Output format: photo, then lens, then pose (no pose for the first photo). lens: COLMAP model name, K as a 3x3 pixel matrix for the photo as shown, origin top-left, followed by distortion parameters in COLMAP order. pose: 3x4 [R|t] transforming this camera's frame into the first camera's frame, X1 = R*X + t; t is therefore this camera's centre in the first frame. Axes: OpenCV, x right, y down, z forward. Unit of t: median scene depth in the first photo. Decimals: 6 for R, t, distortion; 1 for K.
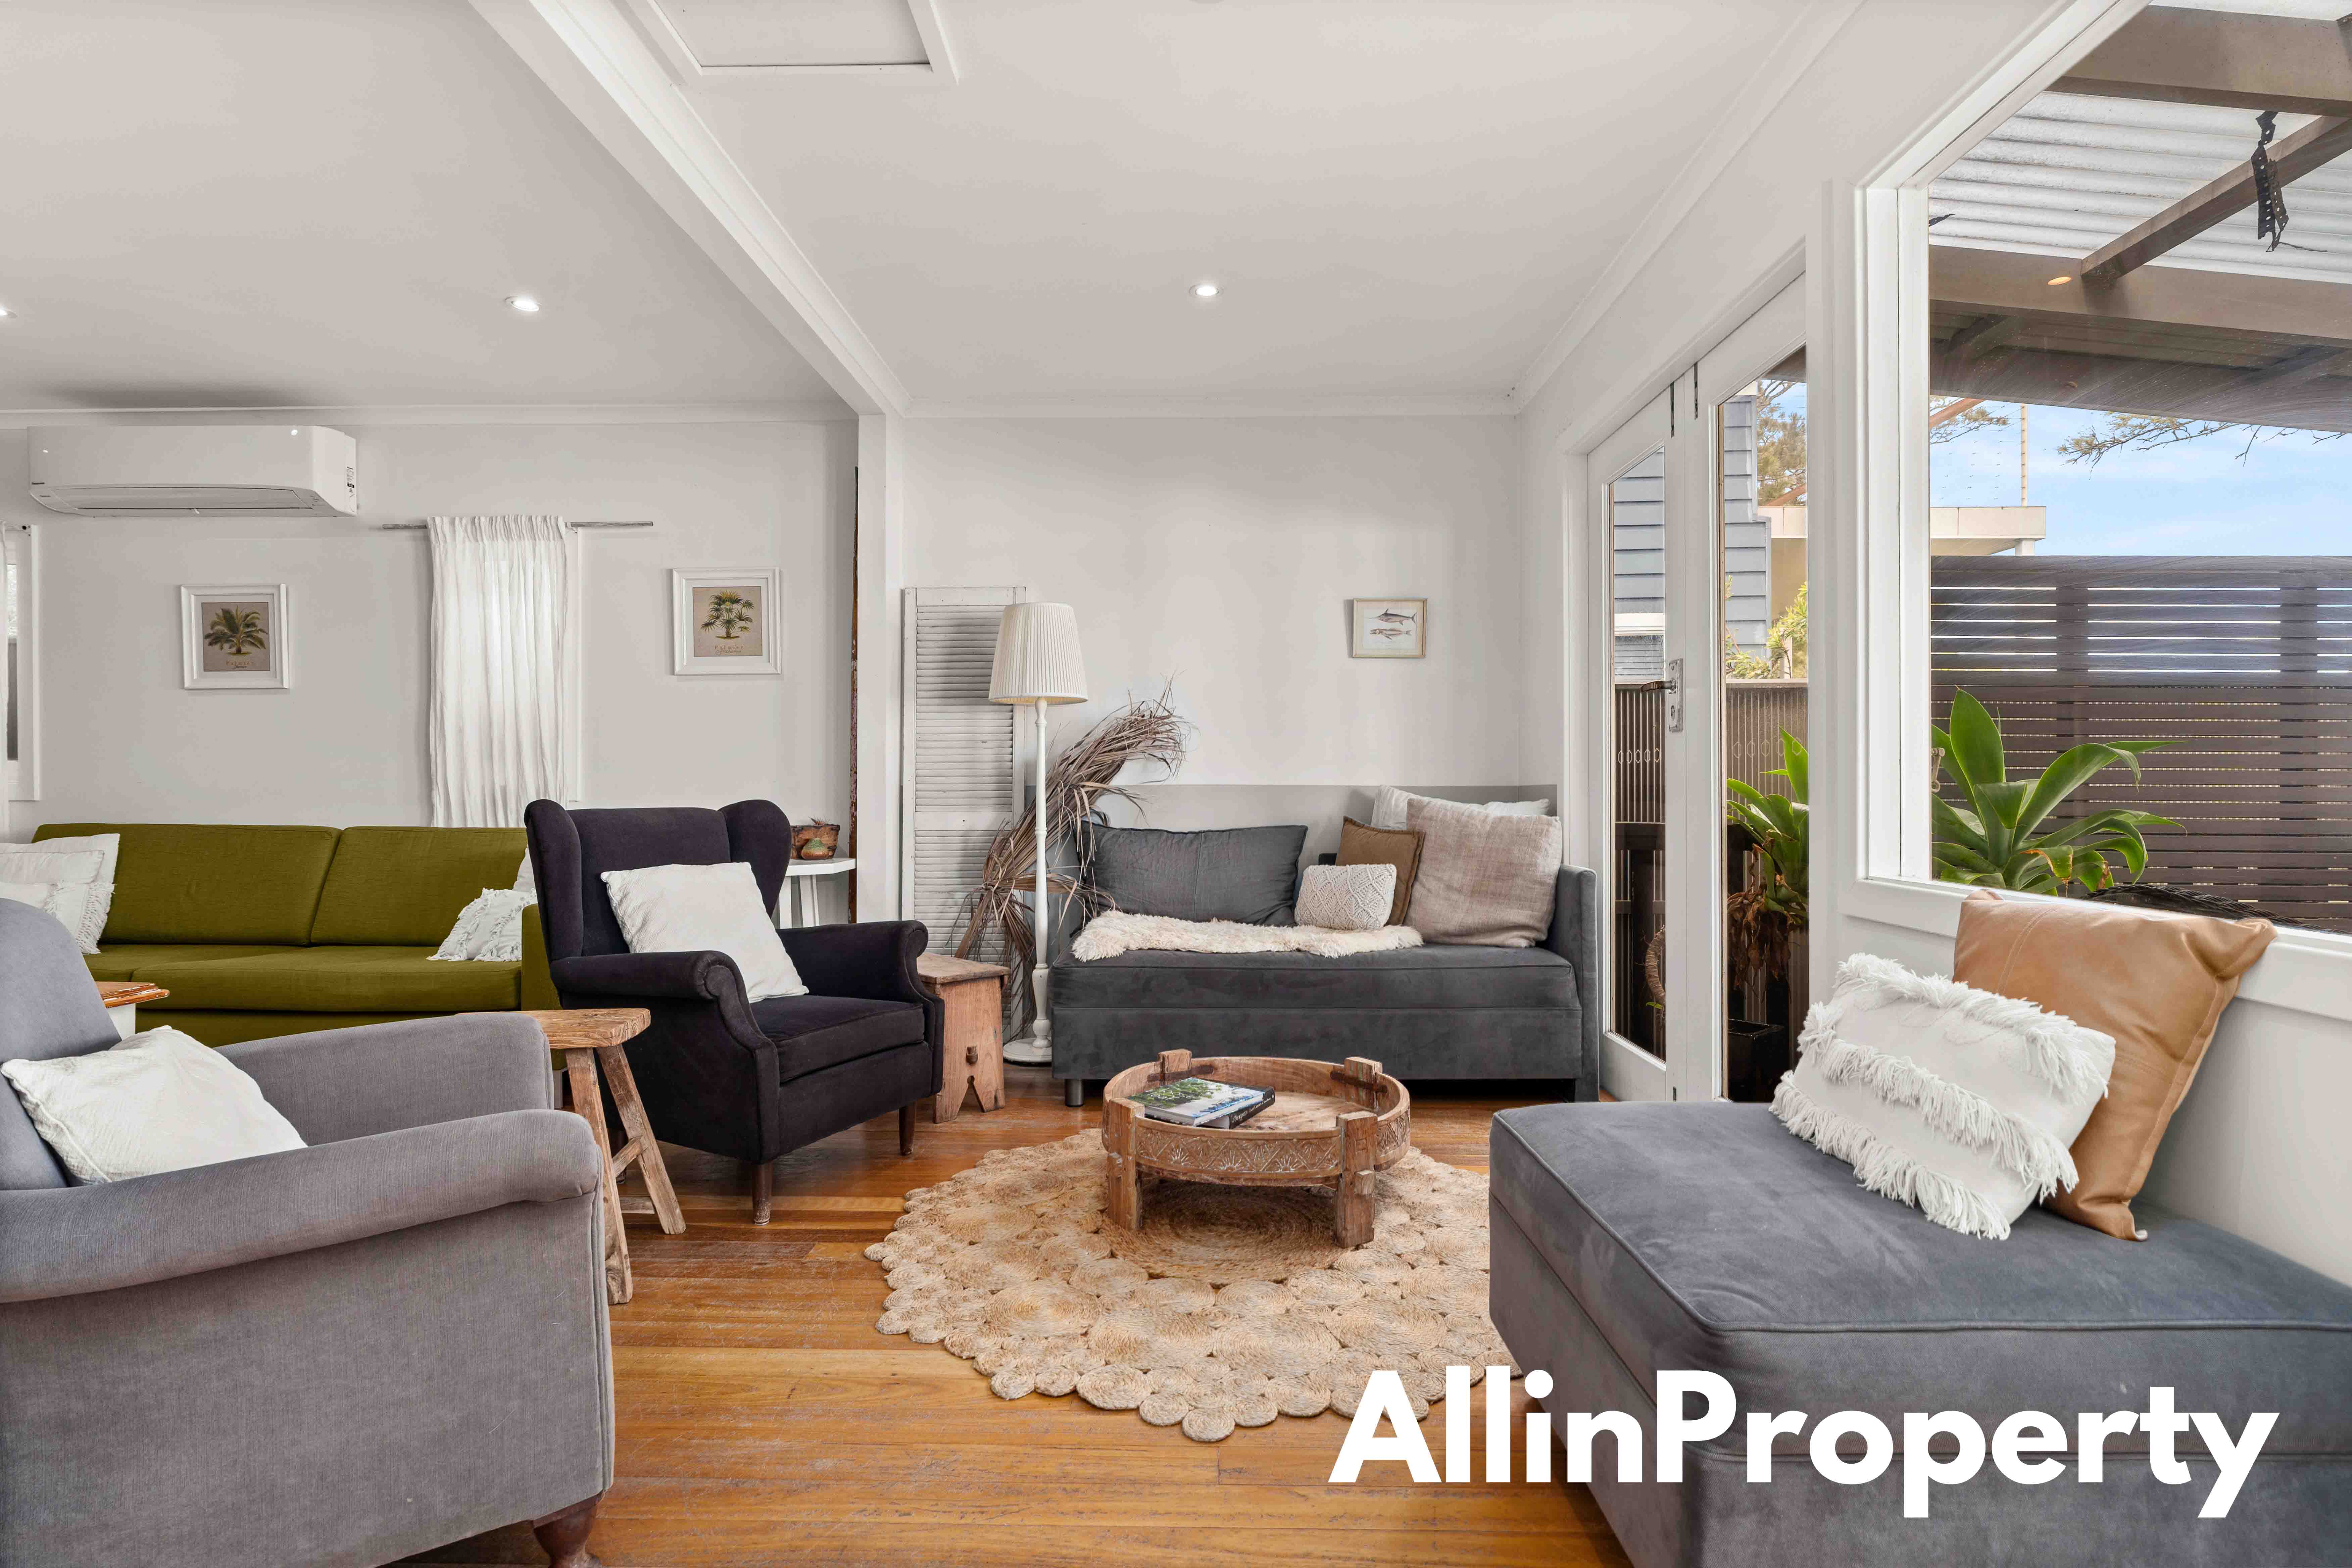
lens RADIAL K [[1067.1, 0, 1173.8], [0, 1067.1, 783.2], [0, 0, 1]] dist [0.002402, -0.000340]
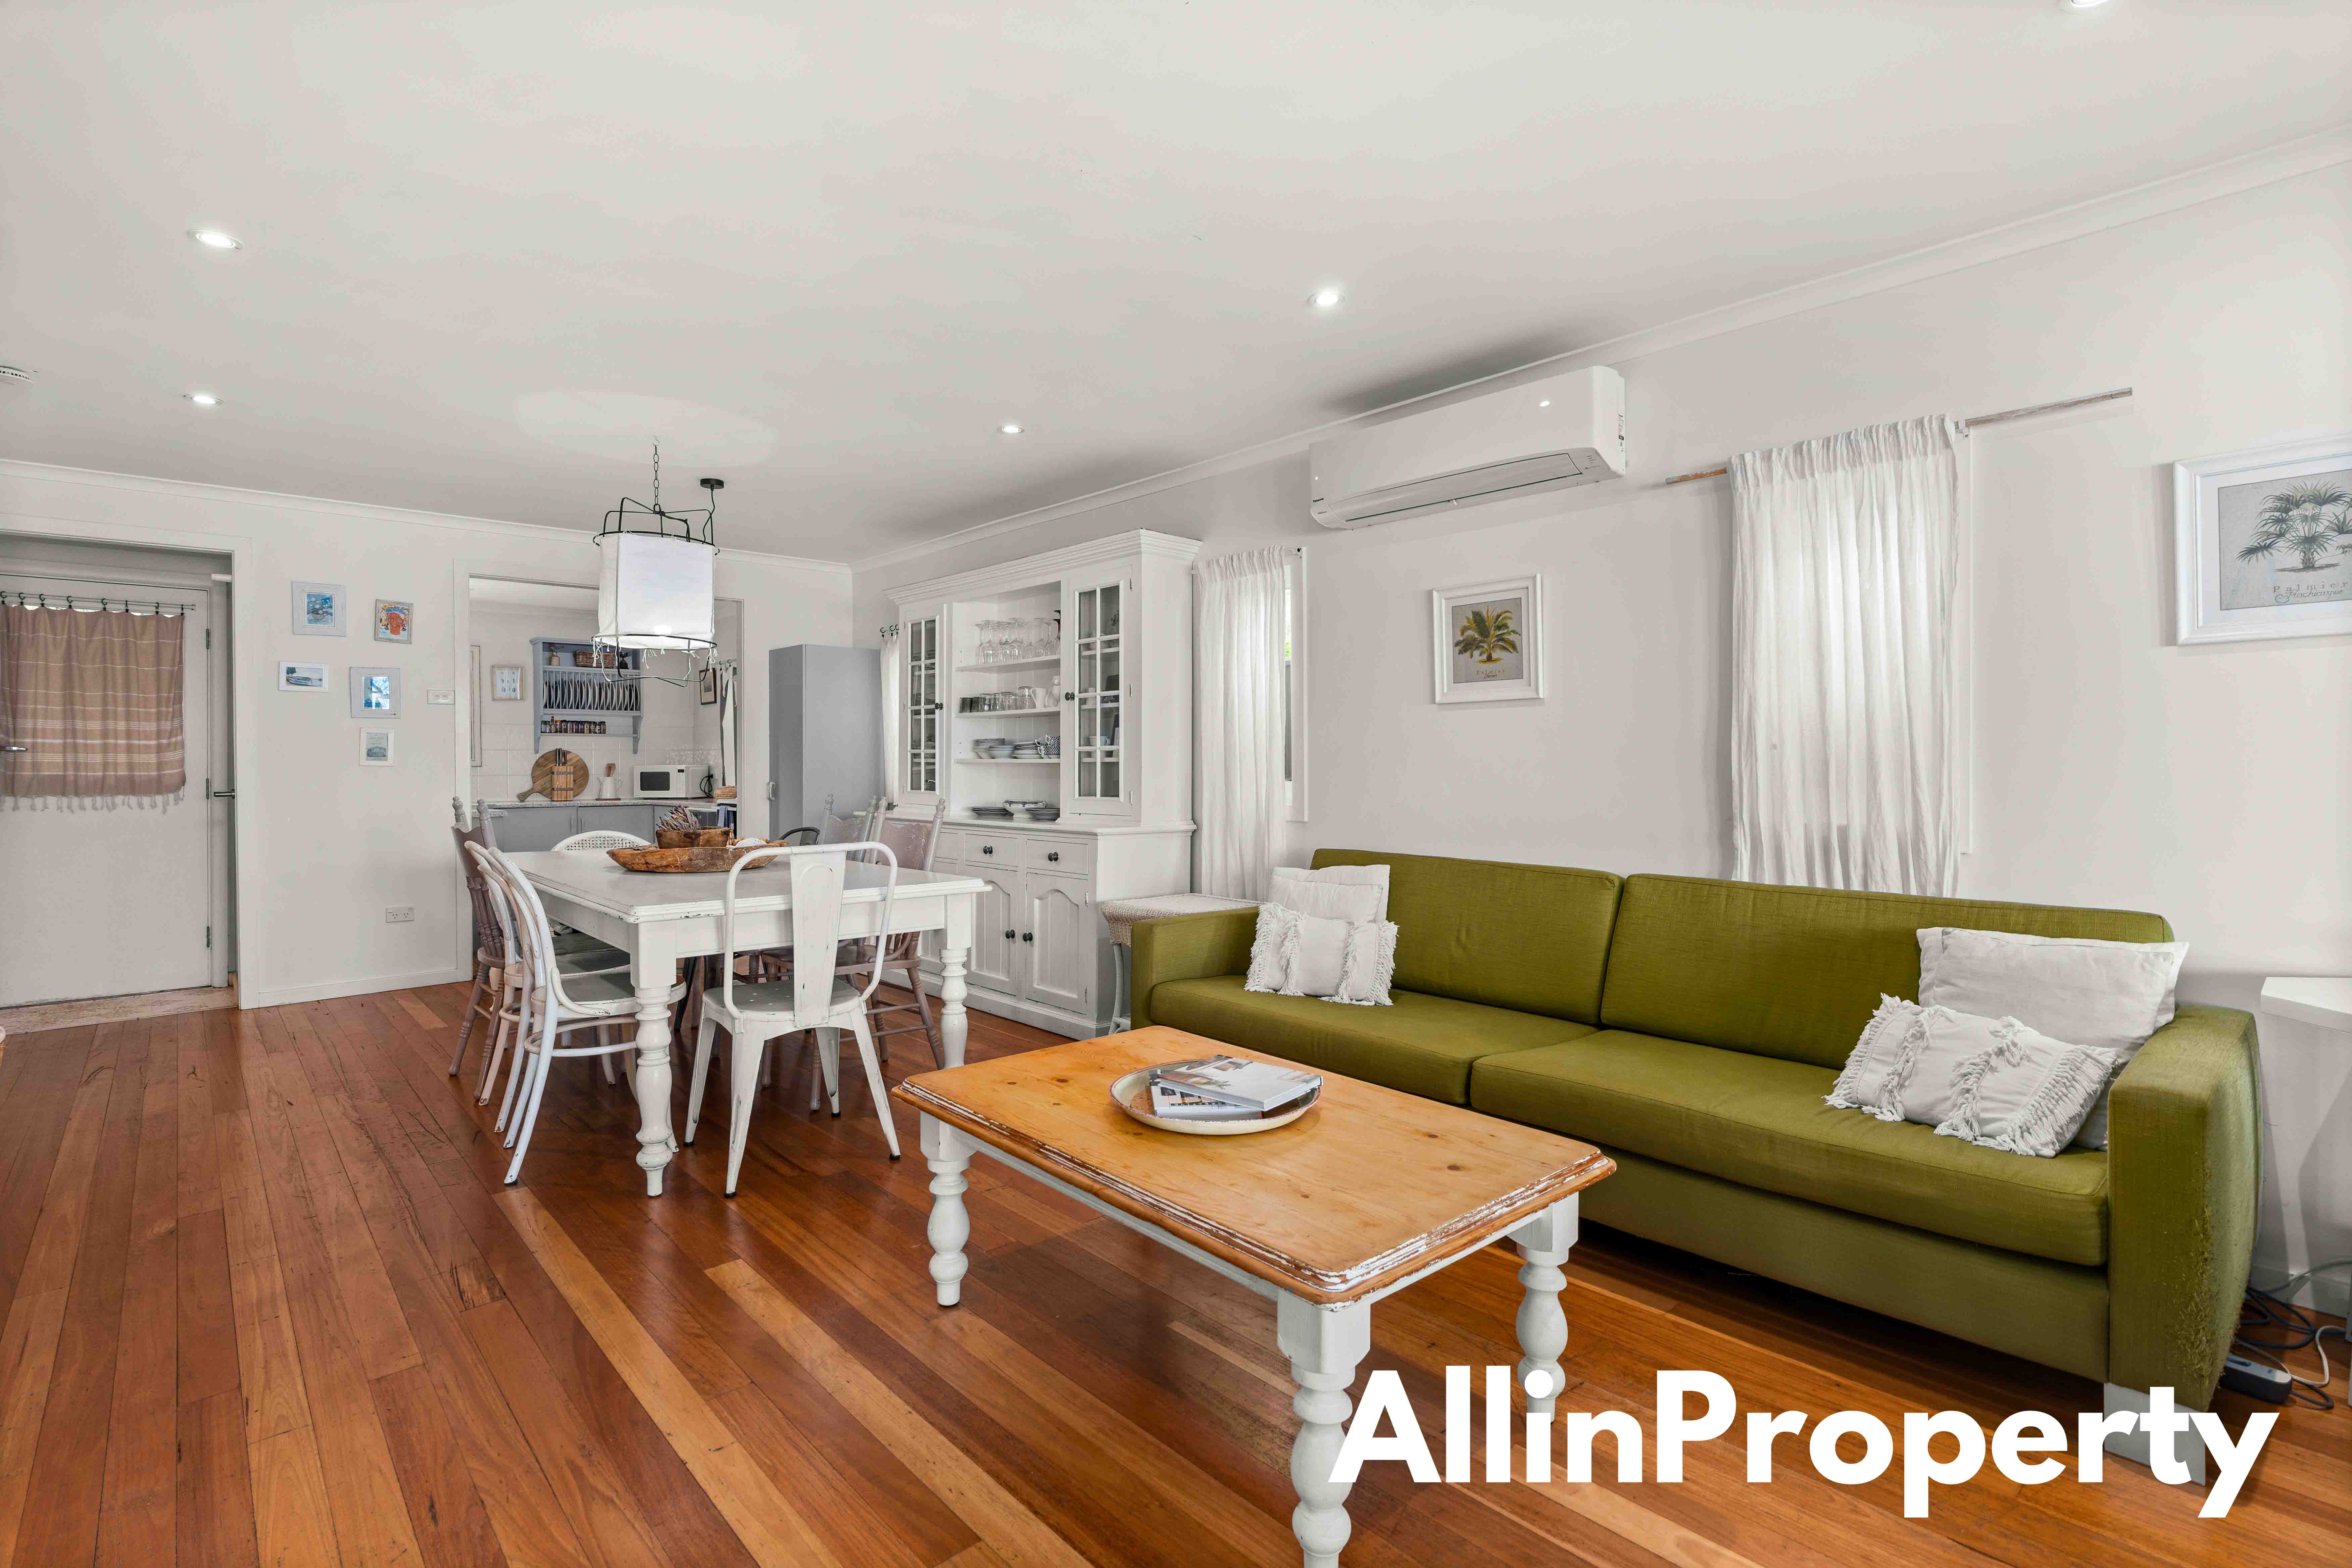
lens RADIAL K [[1067.1, 0, 1157.1], [0, 1067.1, 758.5], [0, 0, 1]] dist [0.002402, -0.000340]
pose [[0.693406, -0.002724, -0.720542, -0.441398], [-0.002007, 0.999982, -0.005713, -0.037019], [0.720545, 0.005407, 0.693387, 0.209202]]
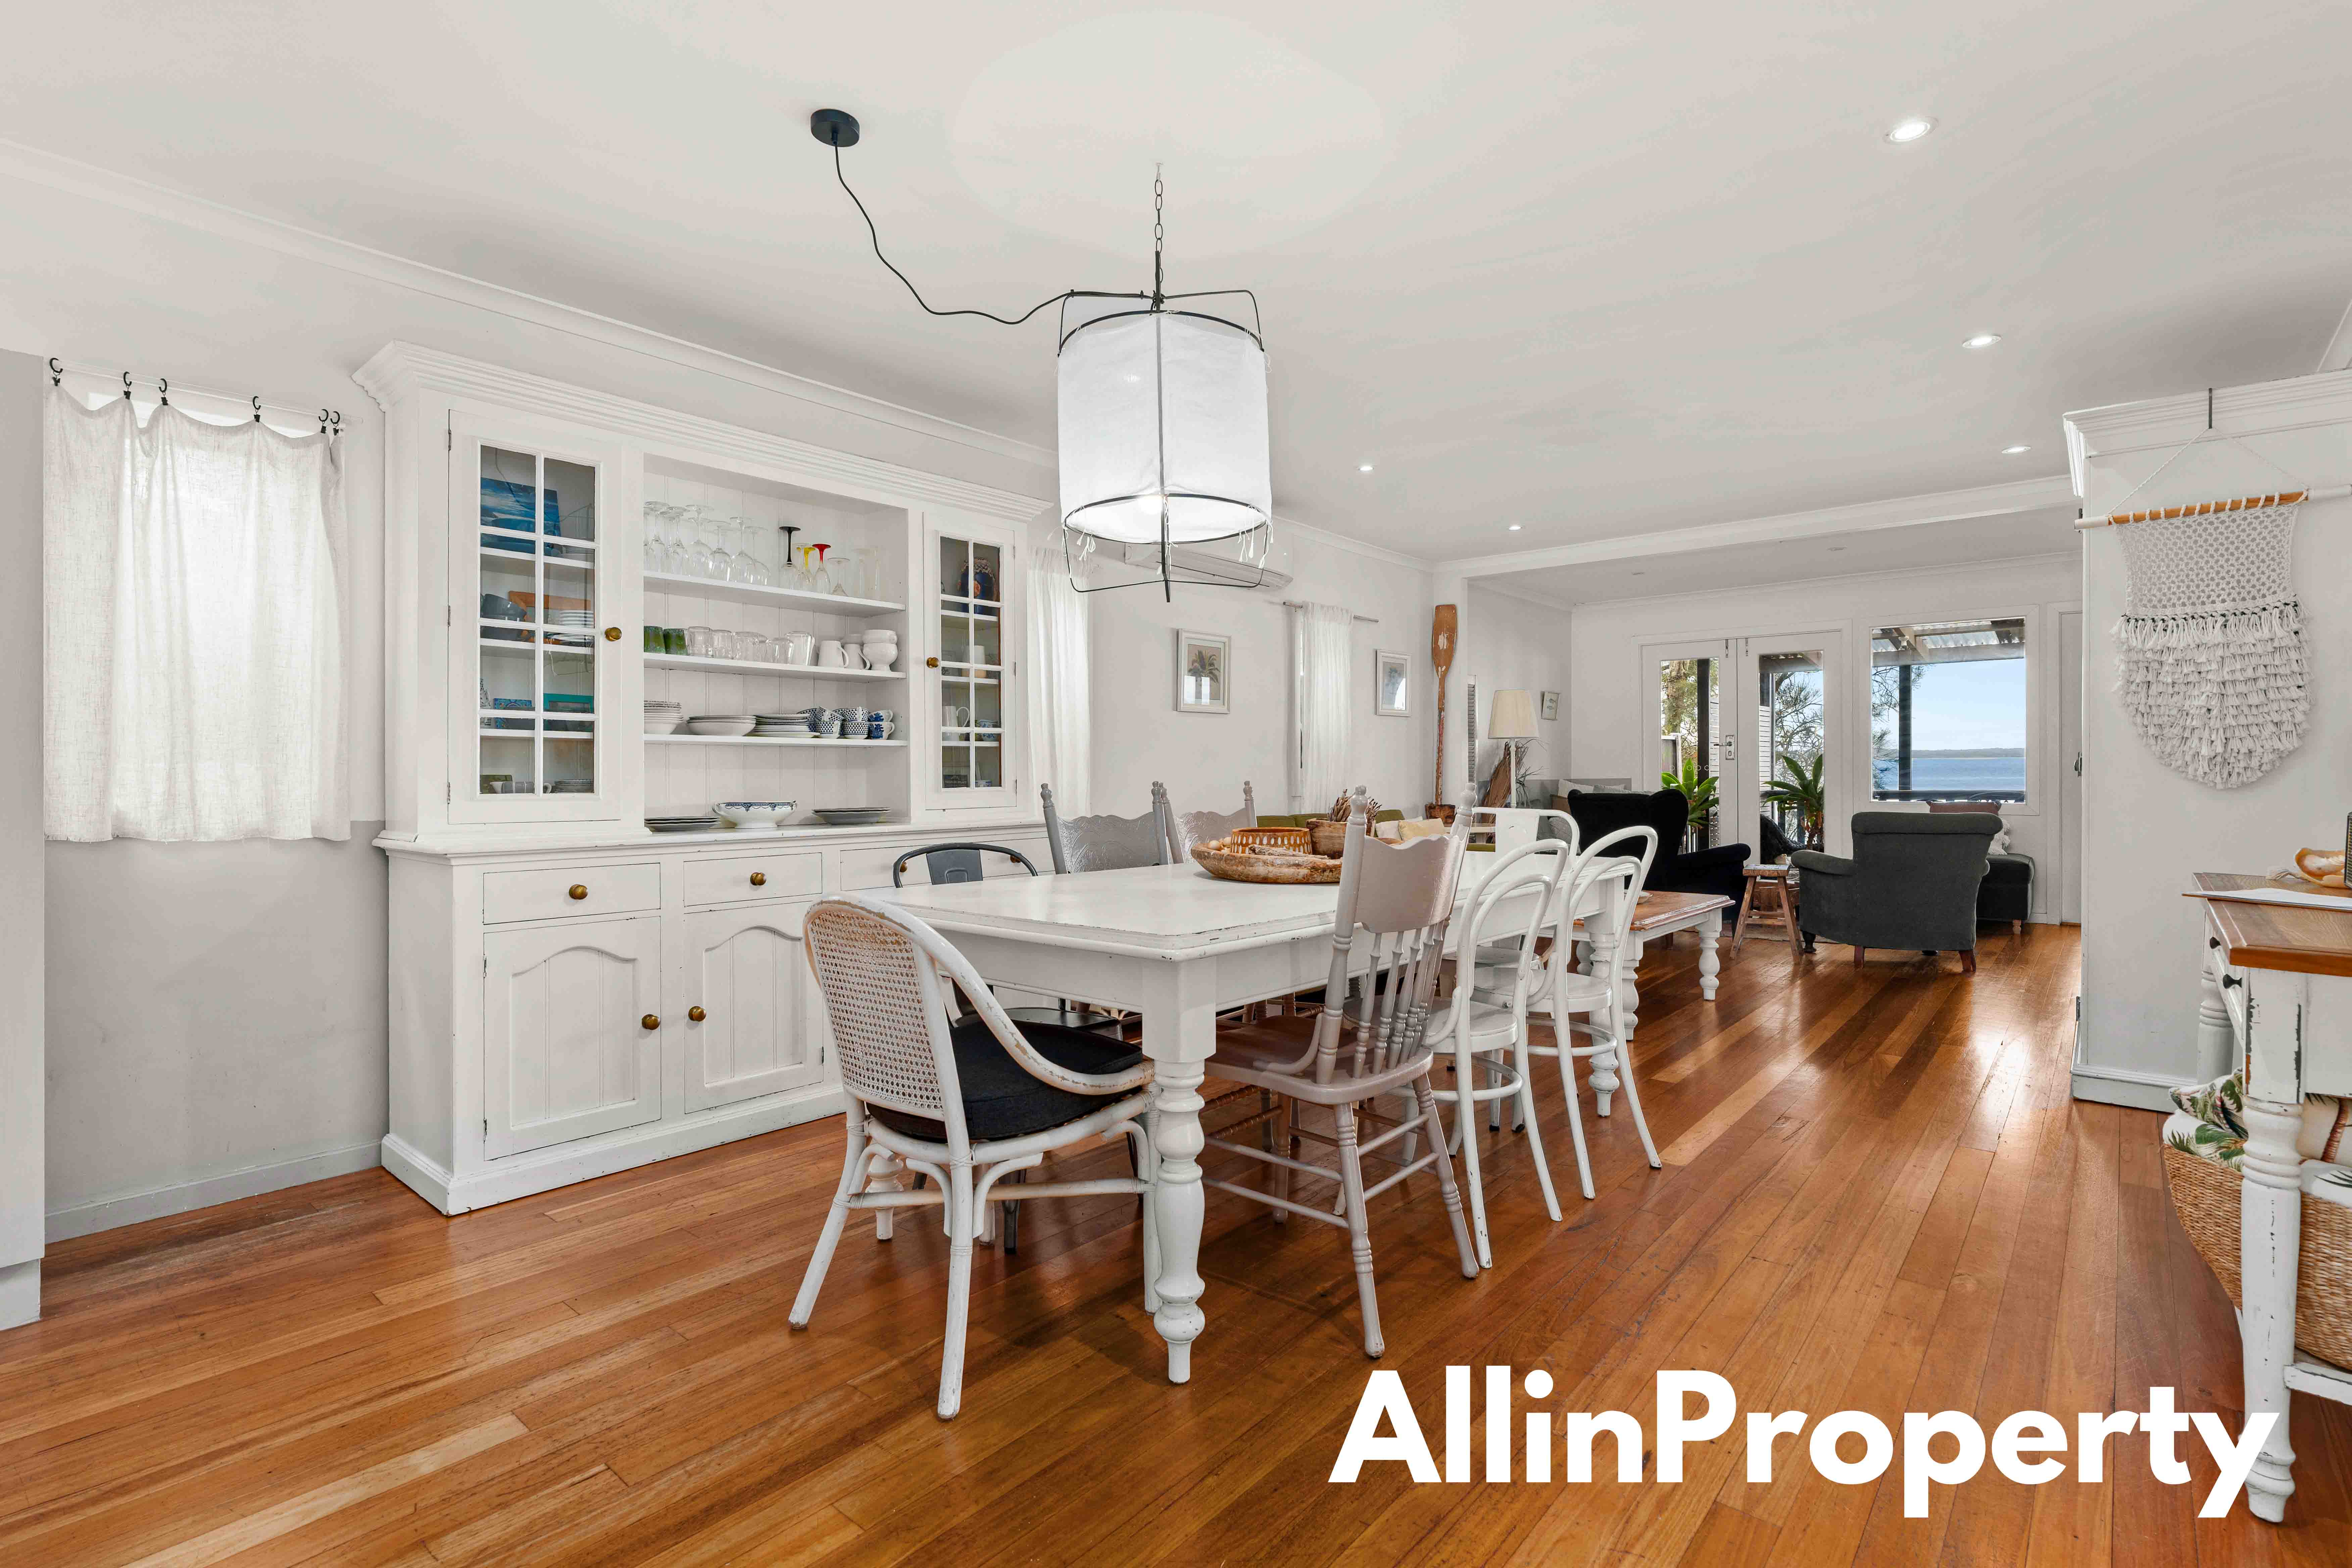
lens RADIAL K [[1067.1, 0, 1159.0], [0, 1067.1, 767.7], [0, 0, 1]] dist [0.002402, -0.000340]
pose [[0.646328, -0.000225, 0.763059, -1.990033], [-0.015437, 0.999791, 0.013370, -0.035433], [-0.762903, -0.020420, 0.646190, 0.188058]]
